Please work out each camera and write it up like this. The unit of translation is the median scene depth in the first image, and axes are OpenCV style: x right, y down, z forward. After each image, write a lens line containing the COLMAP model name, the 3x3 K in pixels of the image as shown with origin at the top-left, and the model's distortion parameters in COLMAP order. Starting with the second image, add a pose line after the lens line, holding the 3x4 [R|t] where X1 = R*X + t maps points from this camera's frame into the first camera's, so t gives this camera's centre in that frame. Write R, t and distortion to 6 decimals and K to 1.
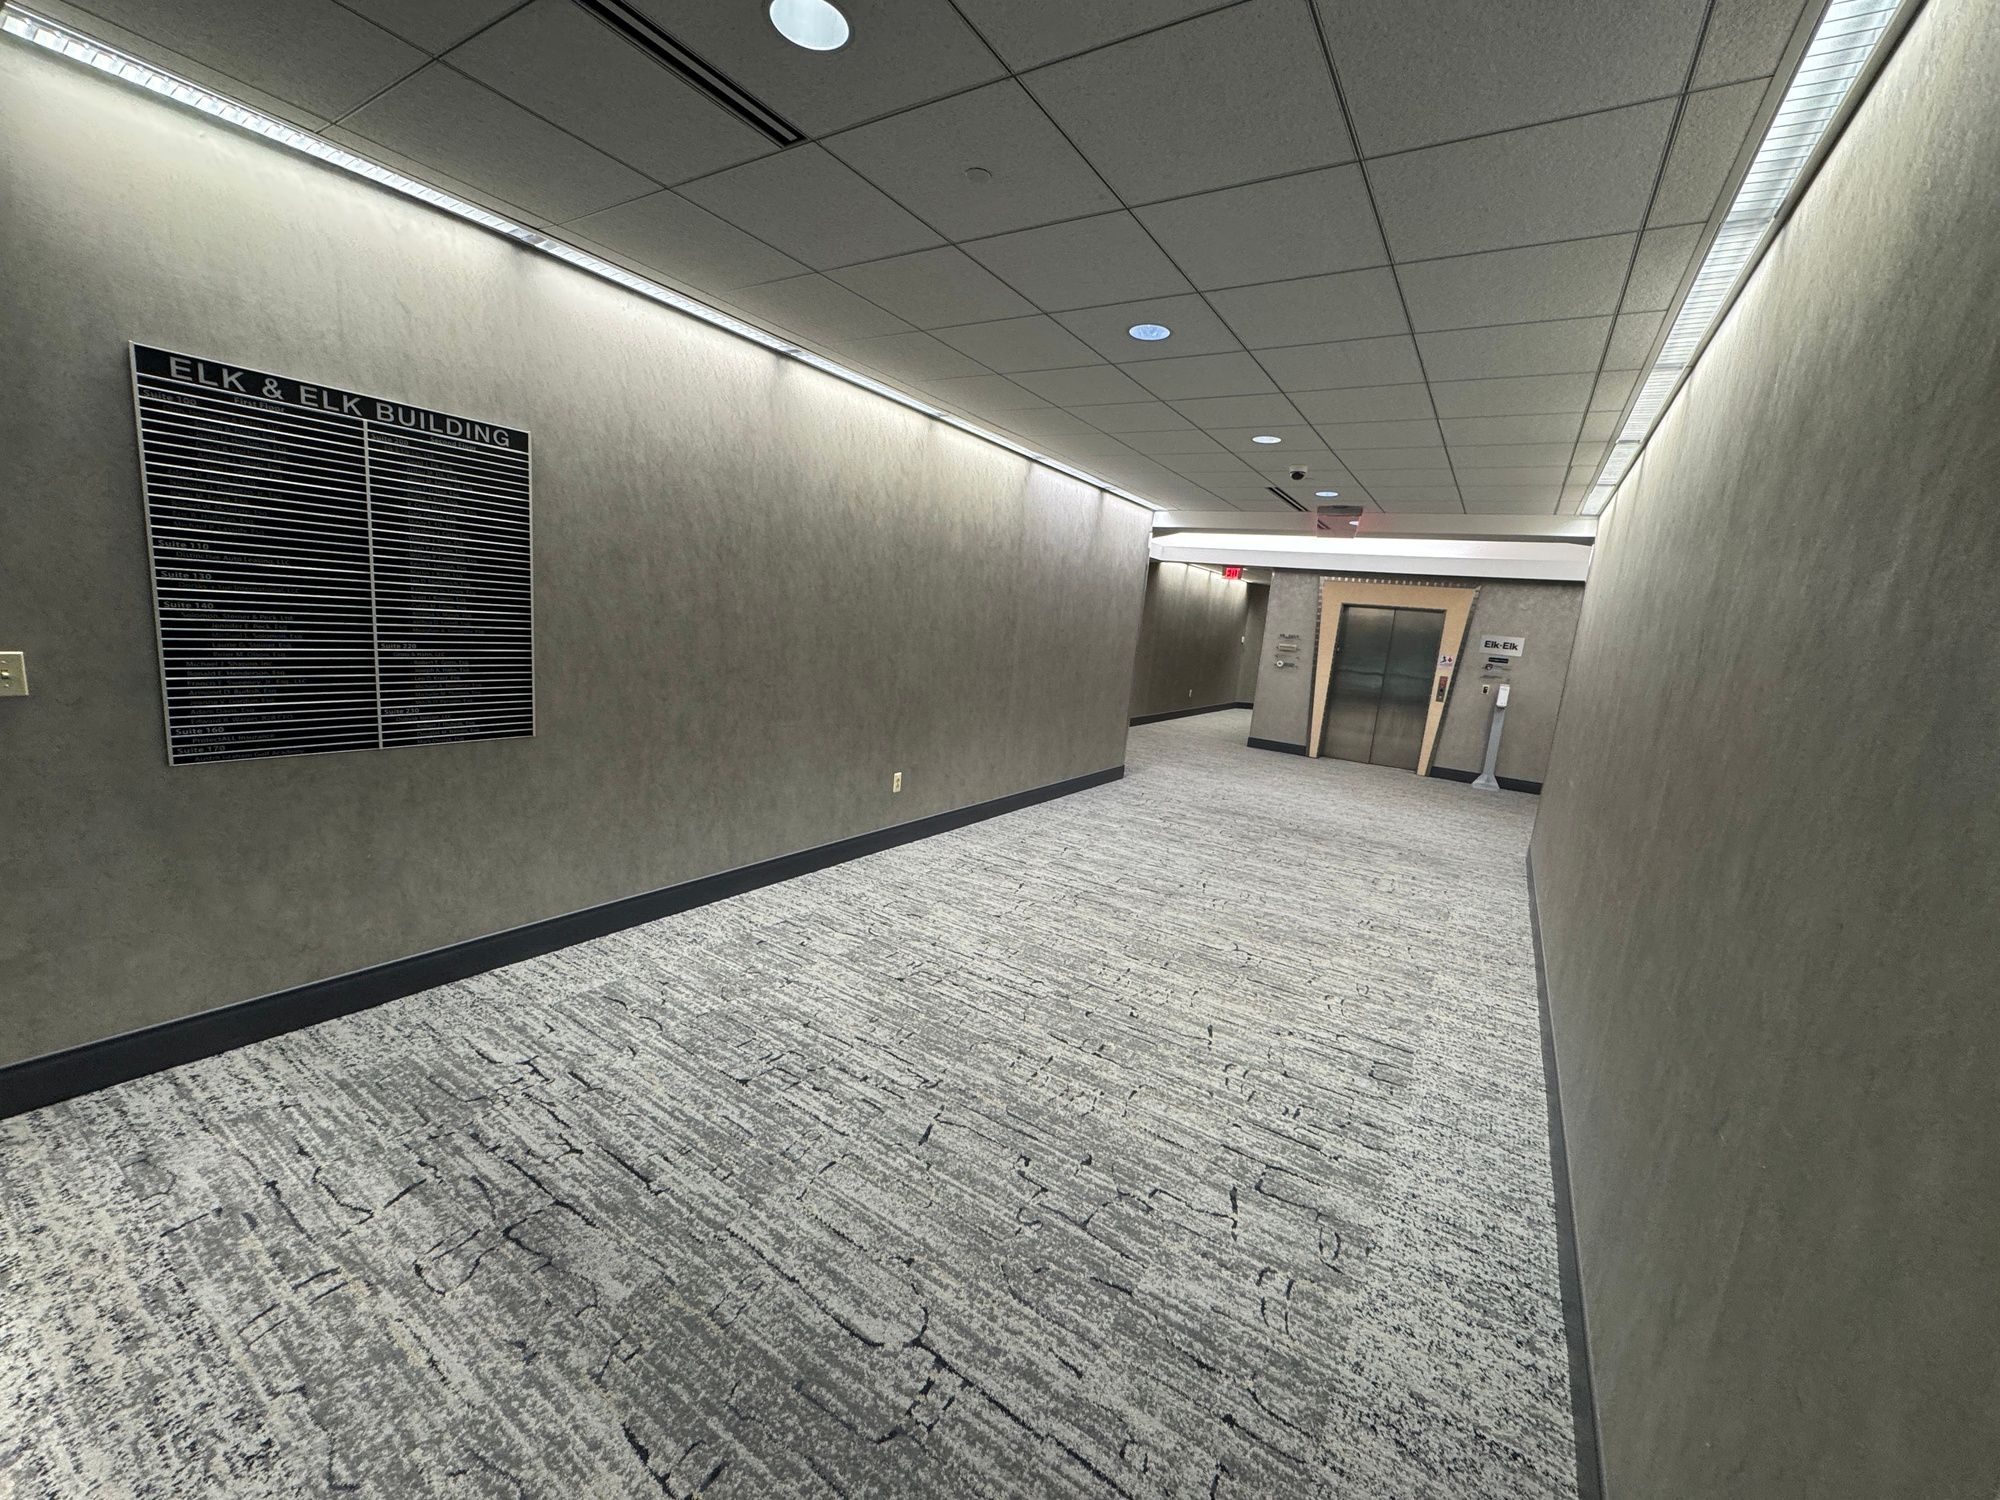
lens RADIAL K [[795.4, 0, 998.5], [0, 795.4, 746.2], [0, 0, 1]] dist [-0.003863, 0.000621]
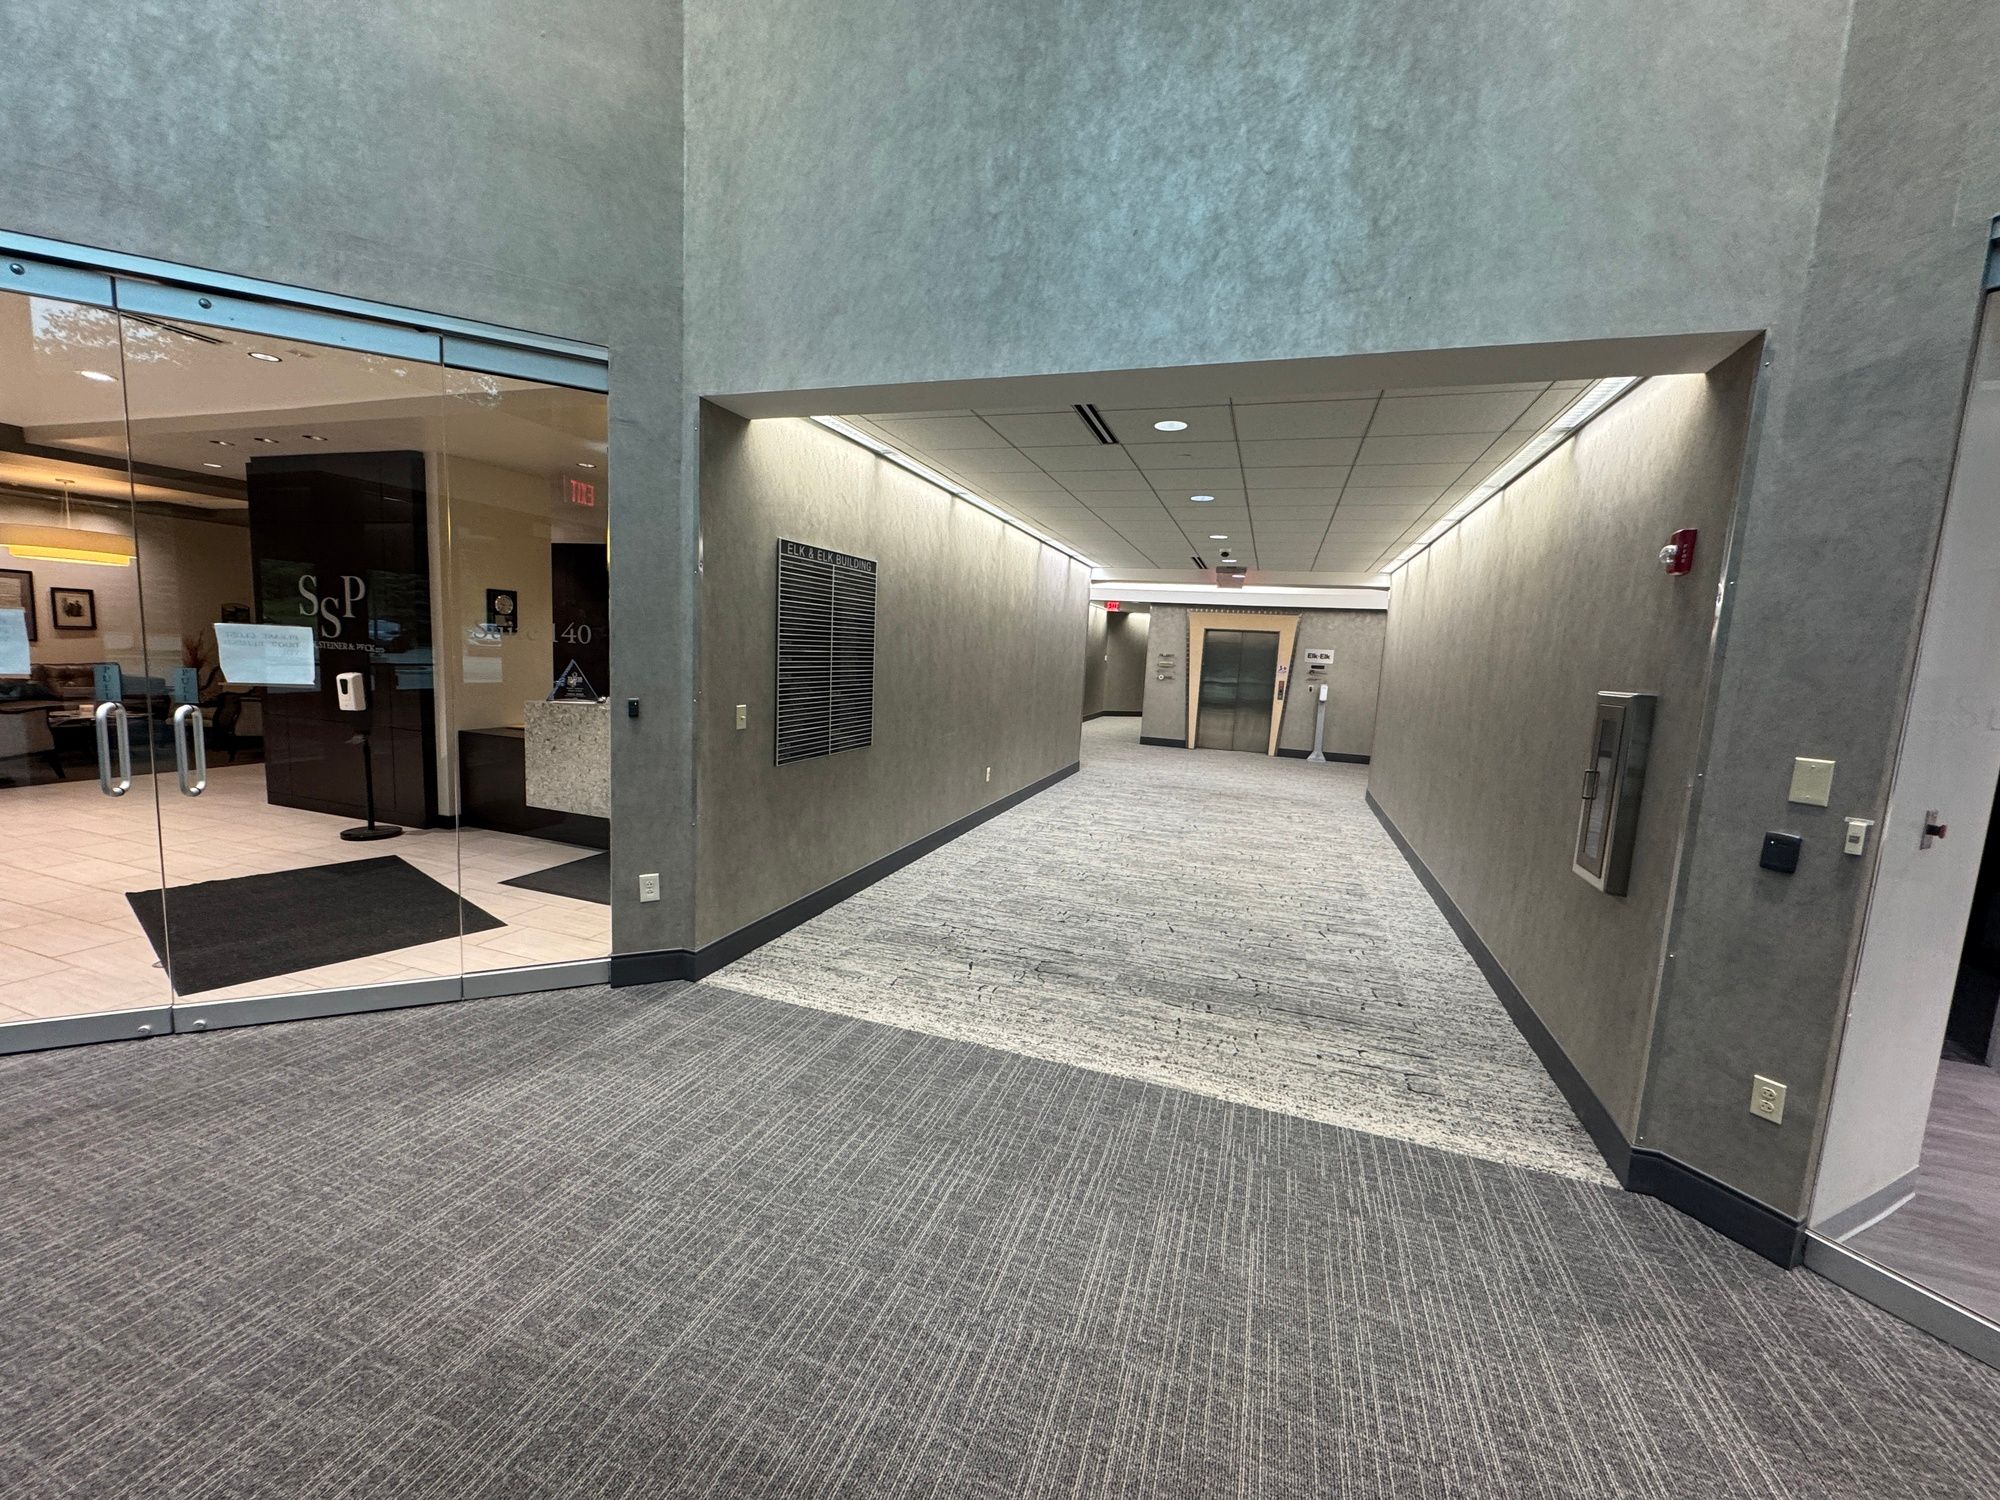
lens RADIAL K [[795.4, 0, 998.6], [0, 795.4, 746.3], [0, 0, 1]] dist [-0.003863, 0.000621]
pose [[0.970995, -0.066964, 0.229530, -0.908863], [0.072901, 0.997186, -0.017476, 0.045767], [-0.227714, 0.033702, 0.973145, -0.801783]]
